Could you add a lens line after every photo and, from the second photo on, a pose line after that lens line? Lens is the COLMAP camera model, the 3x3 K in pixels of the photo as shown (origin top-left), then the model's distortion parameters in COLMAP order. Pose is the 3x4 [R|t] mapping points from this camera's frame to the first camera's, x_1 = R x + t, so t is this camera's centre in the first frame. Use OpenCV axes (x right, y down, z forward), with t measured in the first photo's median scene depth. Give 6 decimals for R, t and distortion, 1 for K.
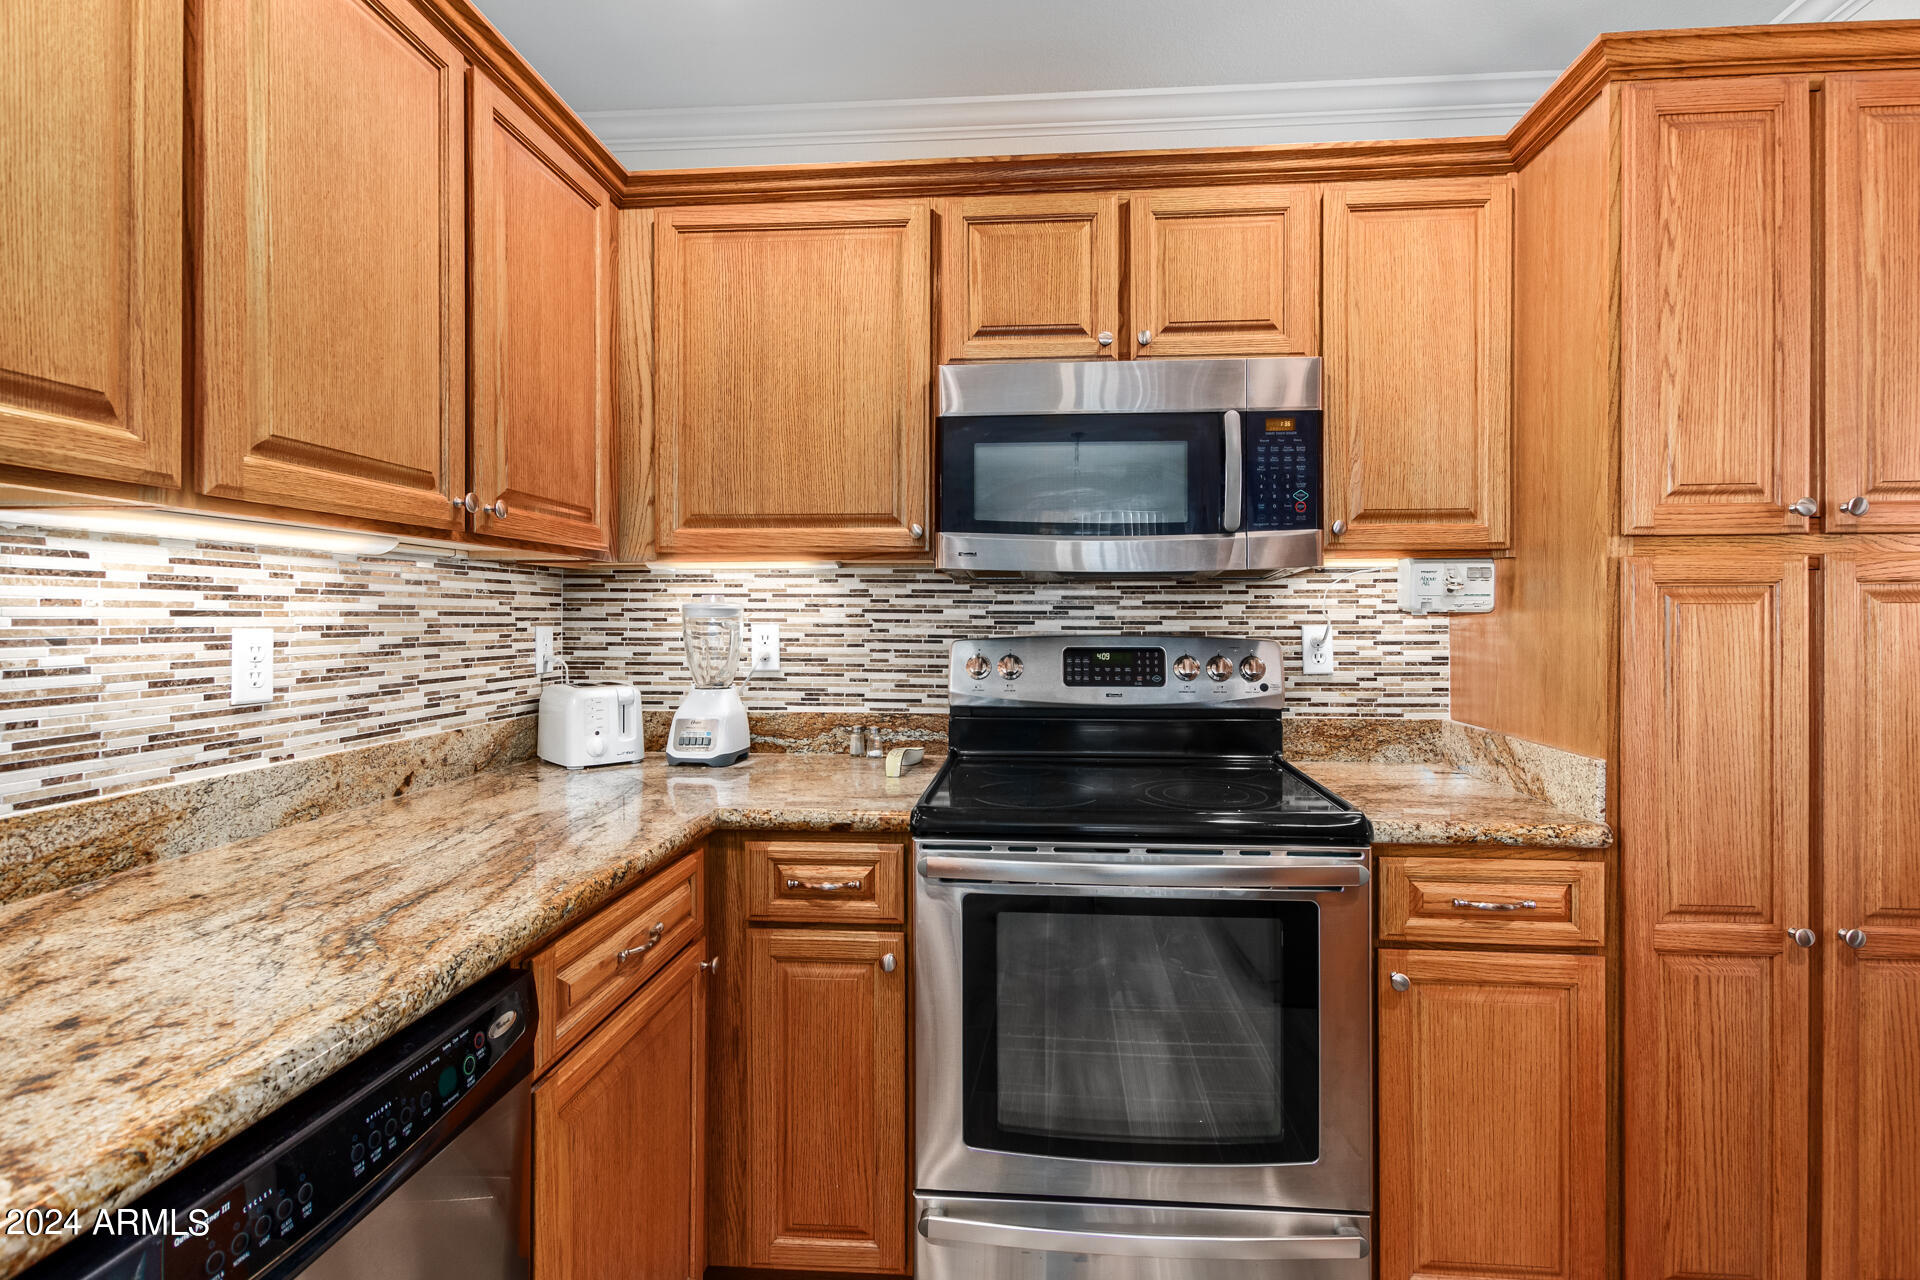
lens RADIAL K [[898.0, 0, 980.7], [0, 898.0, 629.4], [0, 0, 1]] dist [0.004639, -0.005161]
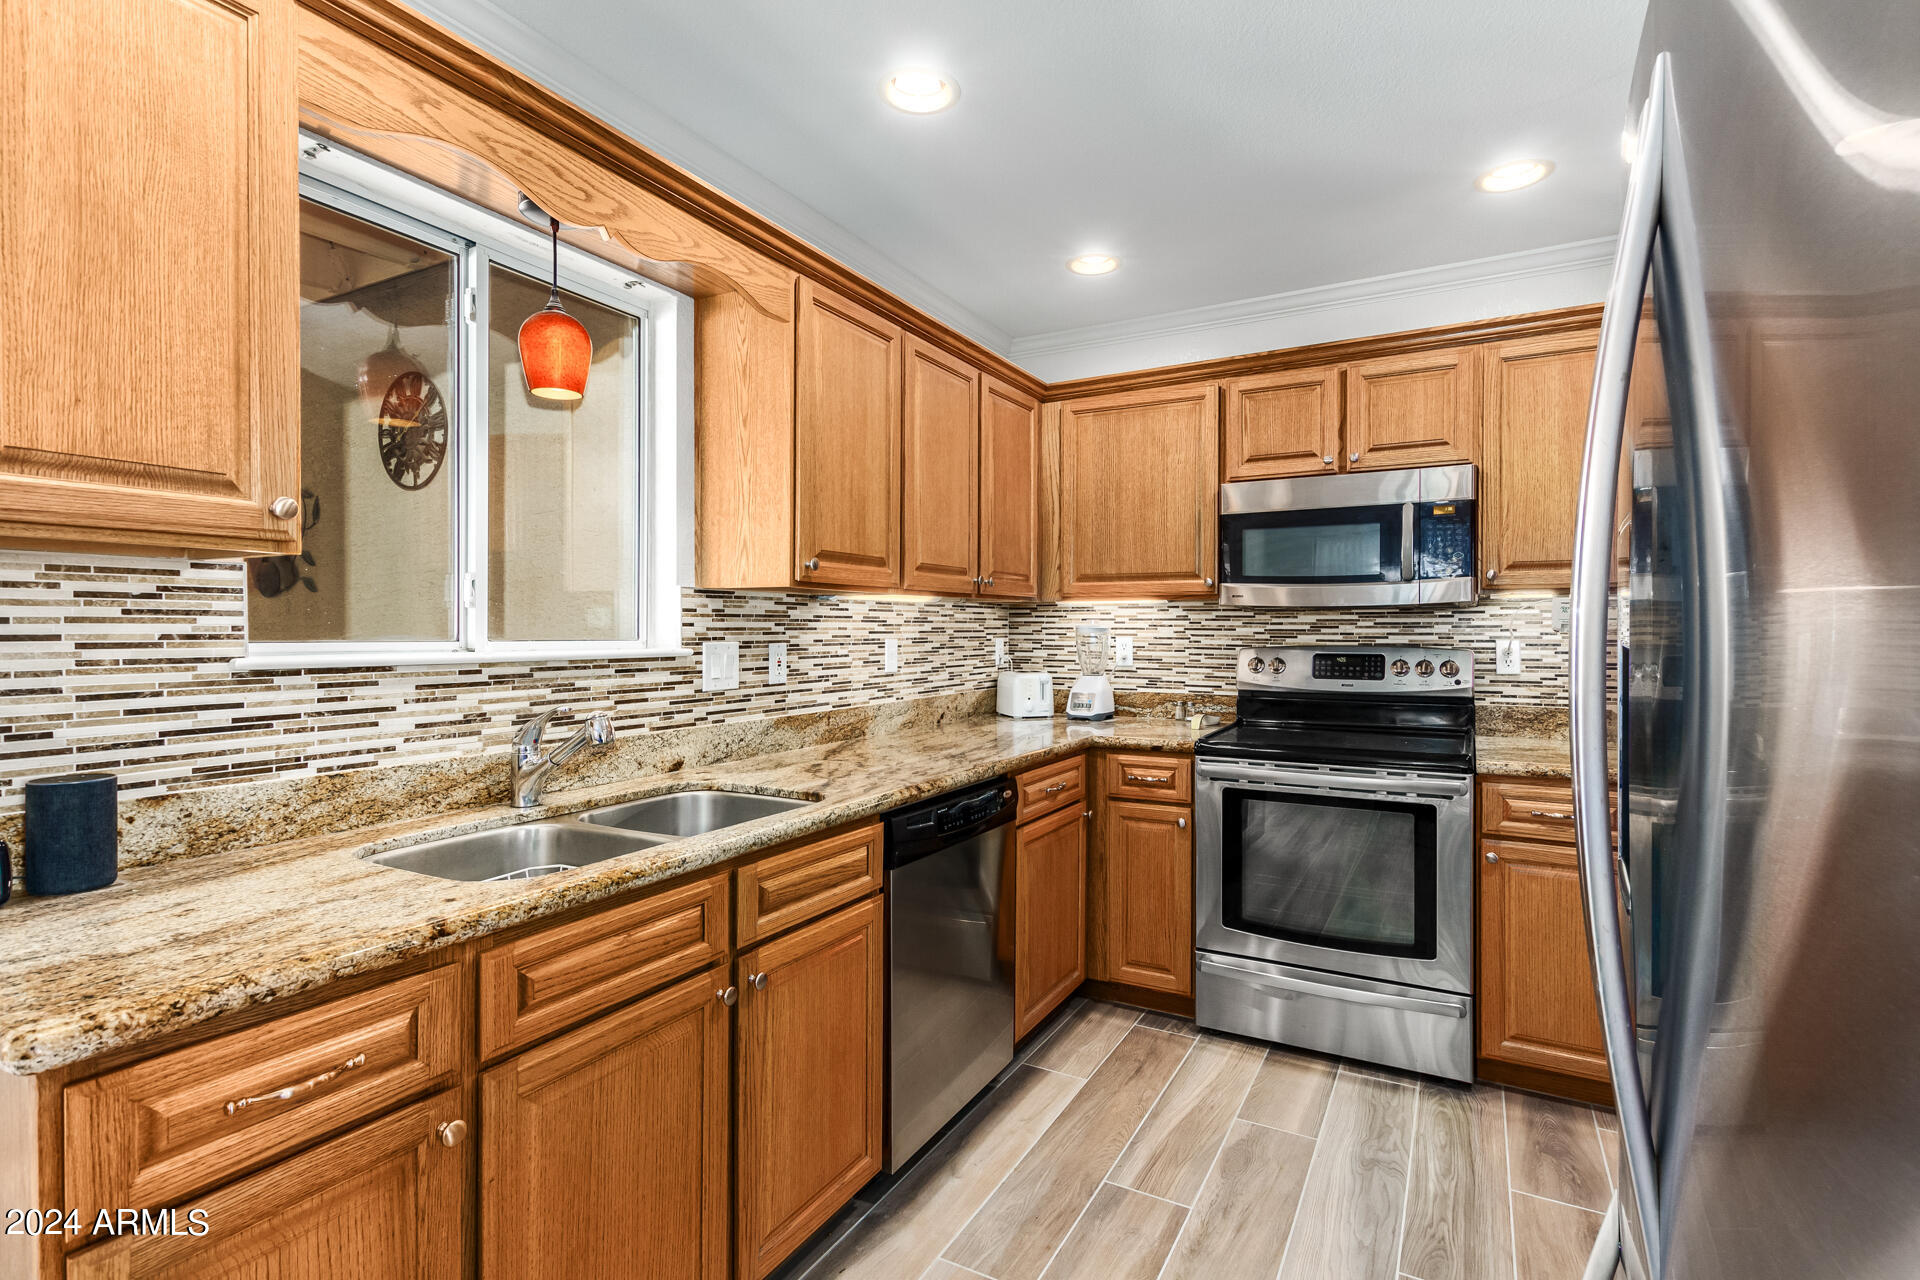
lens RADIAL K [[898.0, 0, 980.7], [0, 898.0, 629.4], [0, 0, 1]] dist [0.004639, -0.005161]
pose [[0.909879, 0.000035, -0.414873, 0.243320], [-0.004792, 0.999934, -0.010424, -0.002109], [0.414845, 0.011473, 0.909820, -0.719457]]
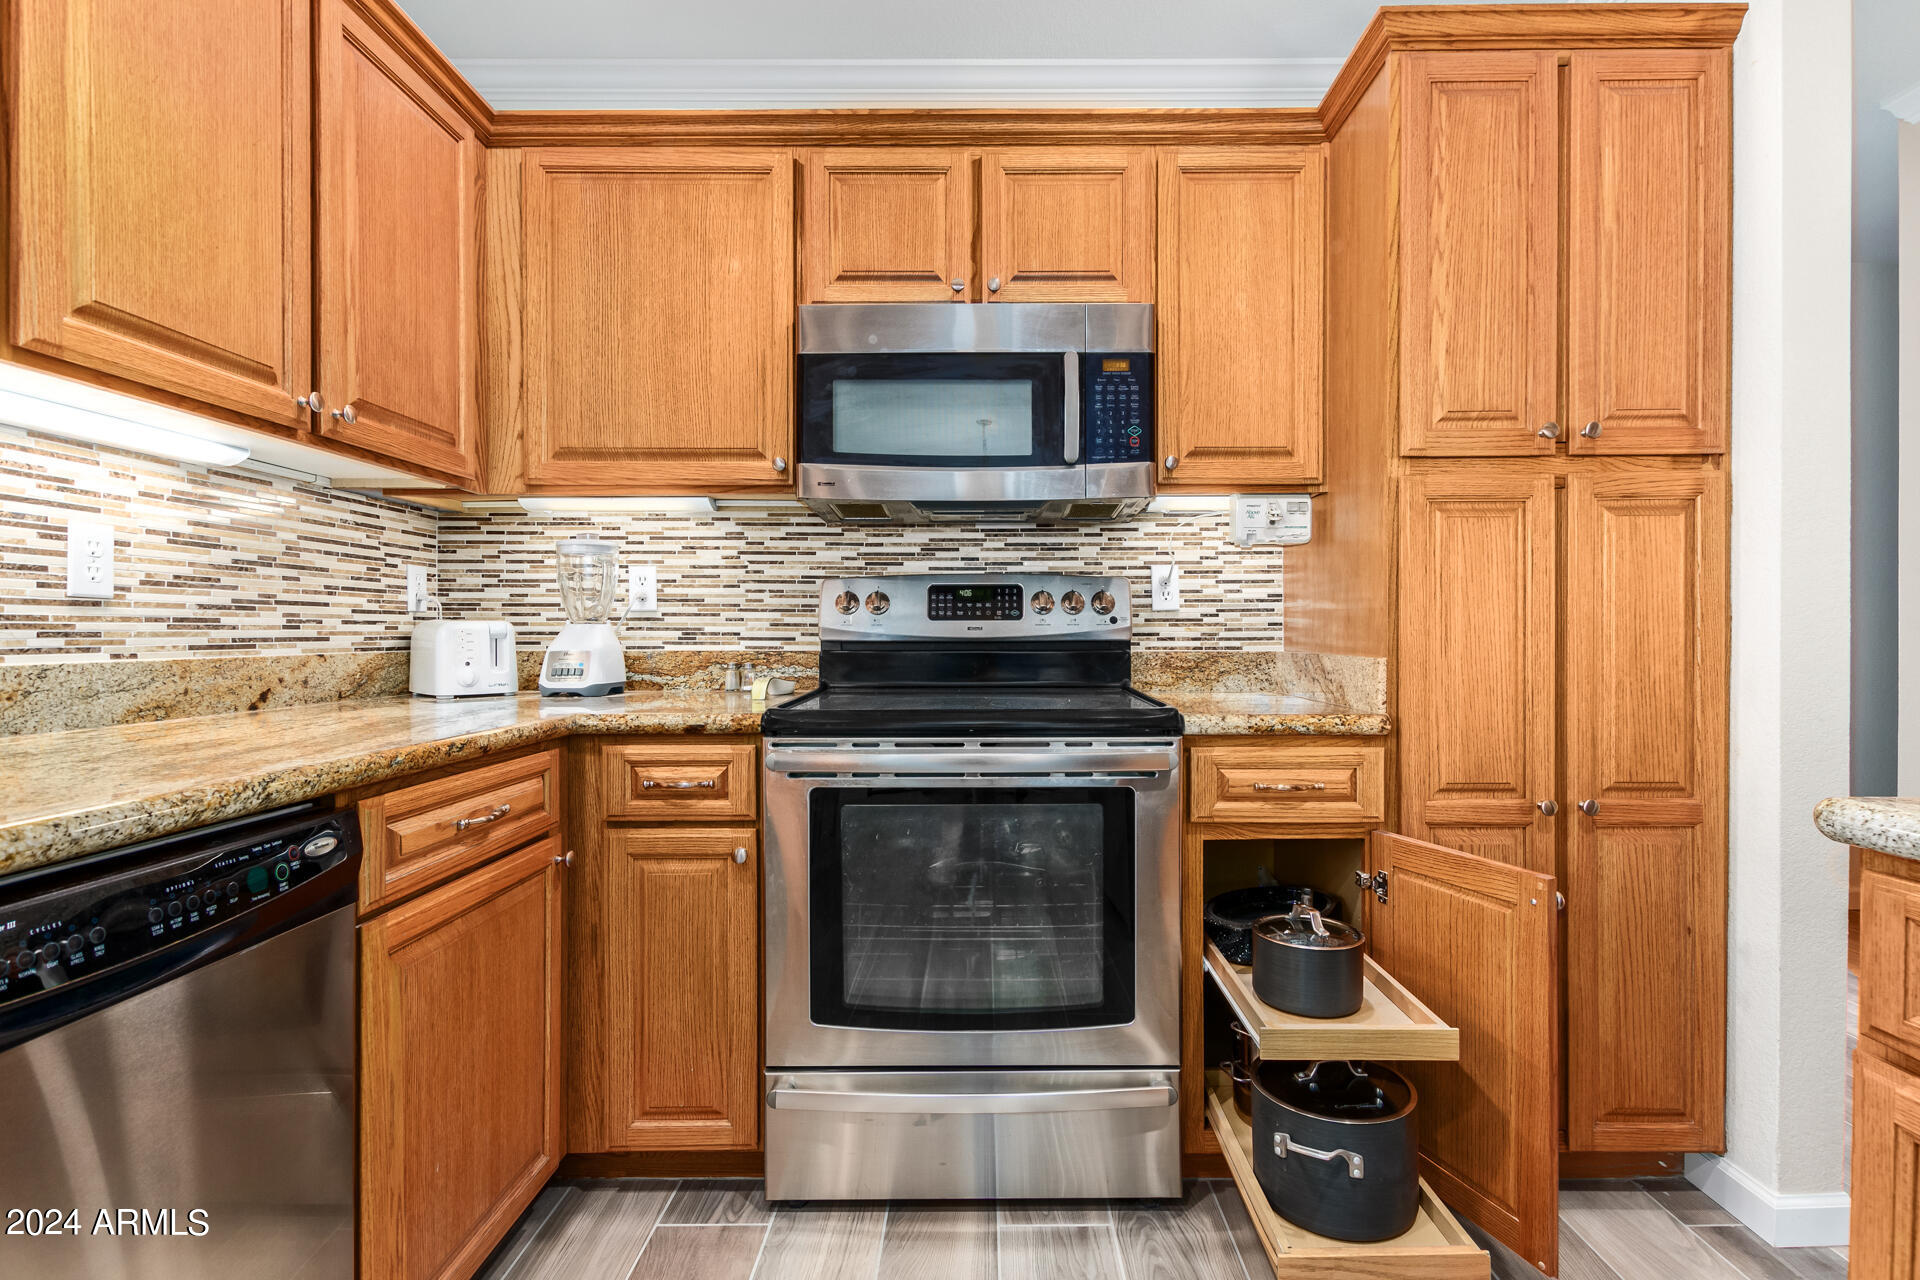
lens RADIAL K [[891.5, 0, 984.2], [0, 891.5, 647.9], [0, 0, 1]] dist [0.004581, -0.004527]
pose [[0.997168, -0.002029, 0.075184, 0.090855], [0.001768, 0.999992, 0.003530, 0.105427], [-0.075191, -0.003387, 0.997163, -0.059802]]
